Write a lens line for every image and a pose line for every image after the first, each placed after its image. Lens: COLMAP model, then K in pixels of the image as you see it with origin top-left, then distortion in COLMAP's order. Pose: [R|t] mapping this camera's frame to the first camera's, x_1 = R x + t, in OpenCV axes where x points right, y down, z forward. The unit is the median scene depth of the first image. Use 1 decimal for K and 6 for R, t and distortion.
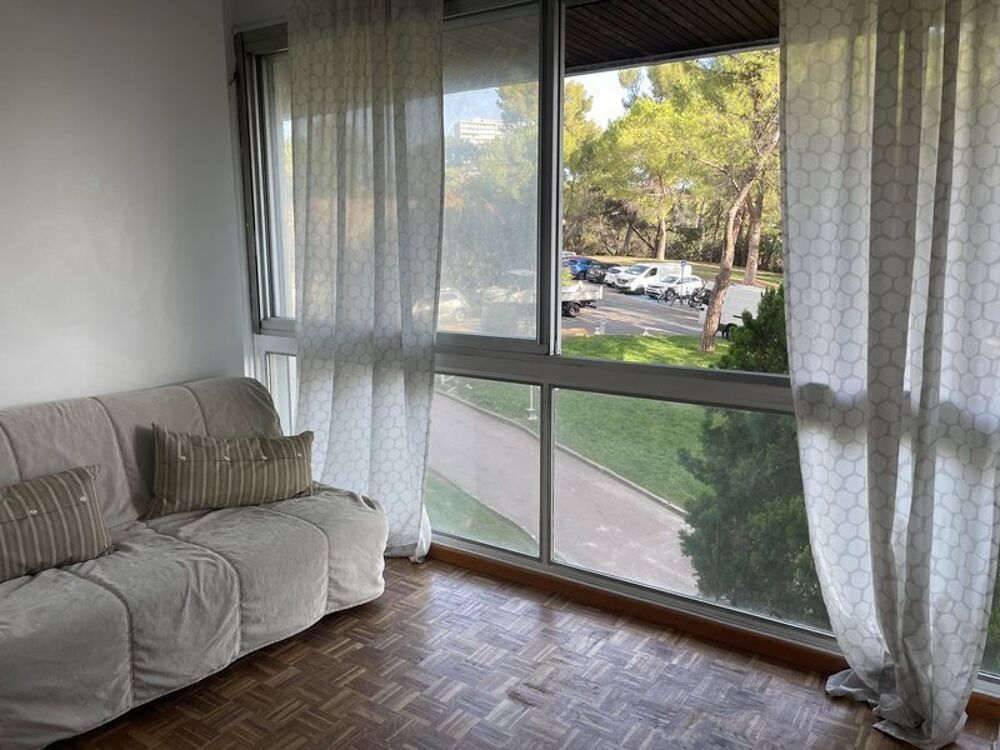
lens RADIAL K [[771.5, 0, 502.2], [0, 771.5, 359.3], [0, 0, 1]] dist [0.064516, -0.096480]
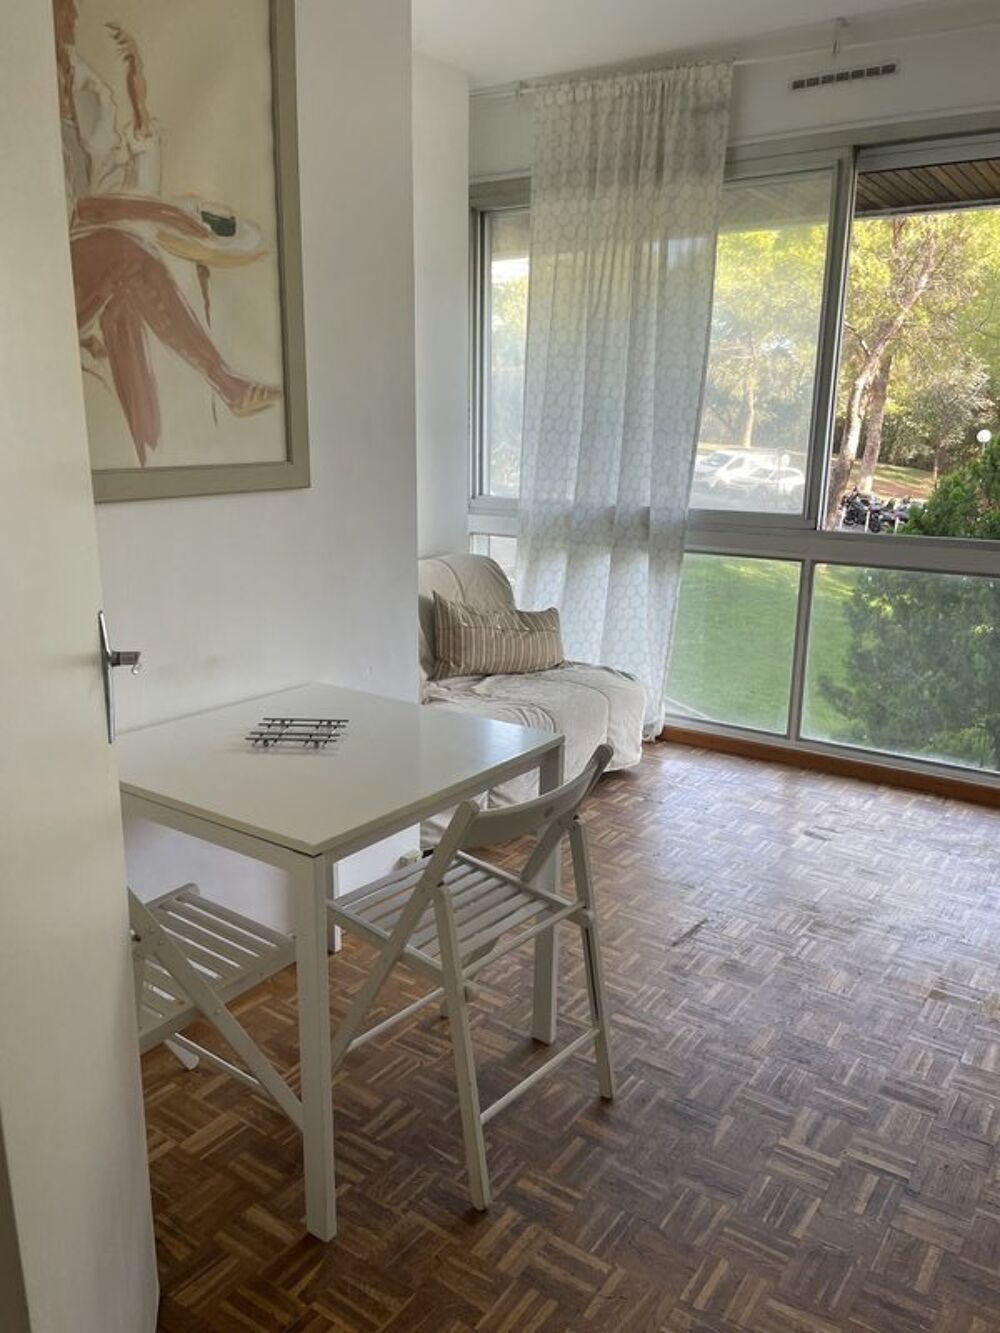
lens RADIAL K [[1028.4, 0, 487.0], [0, 1028.4, 672.6], [0, 0, 1]] dist [0.064516, -0.096480]
pose [[0.999538, 0.017474, -0.024879, -0.317727], [-0.015197, 0.995920, 0.088955, 0.063060], [0.026332, -0.088536, 0.995725, -0.352894]]
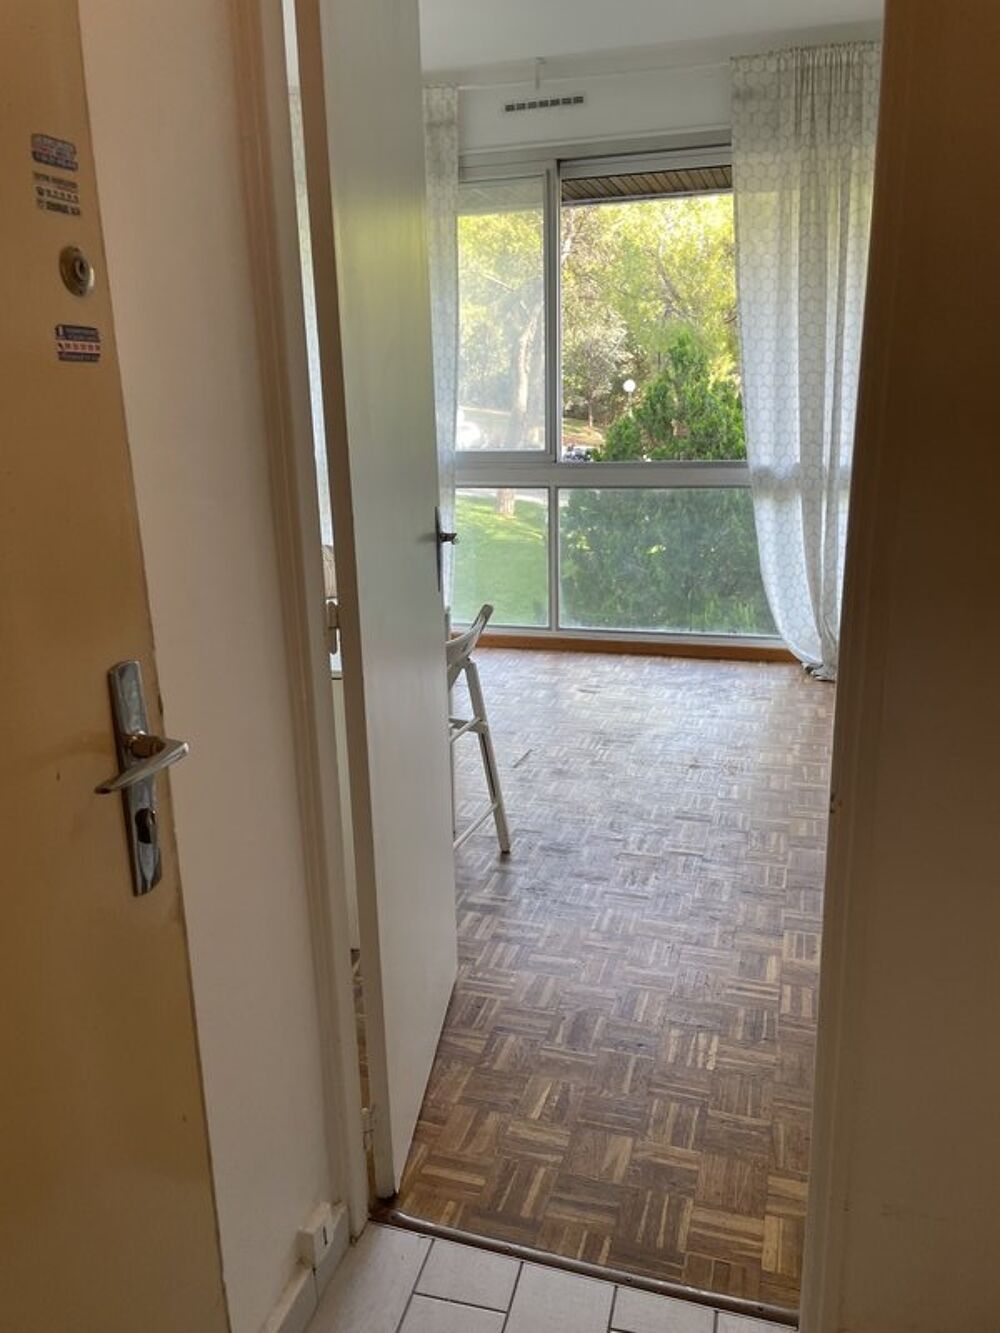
lens RADIAL K [[1028.4, 0, 488.1], [0, 1028.4, 662.6], [0, 0, 1]] dist [0.064516, -0.096480]
pose [[0.960333, -0.097633, 0.261205, -0.508652], [0.067443, 0.990216, 0.122166, 0.102986], [-0.270577, -0.099704, 0.957521, -0.617276]]
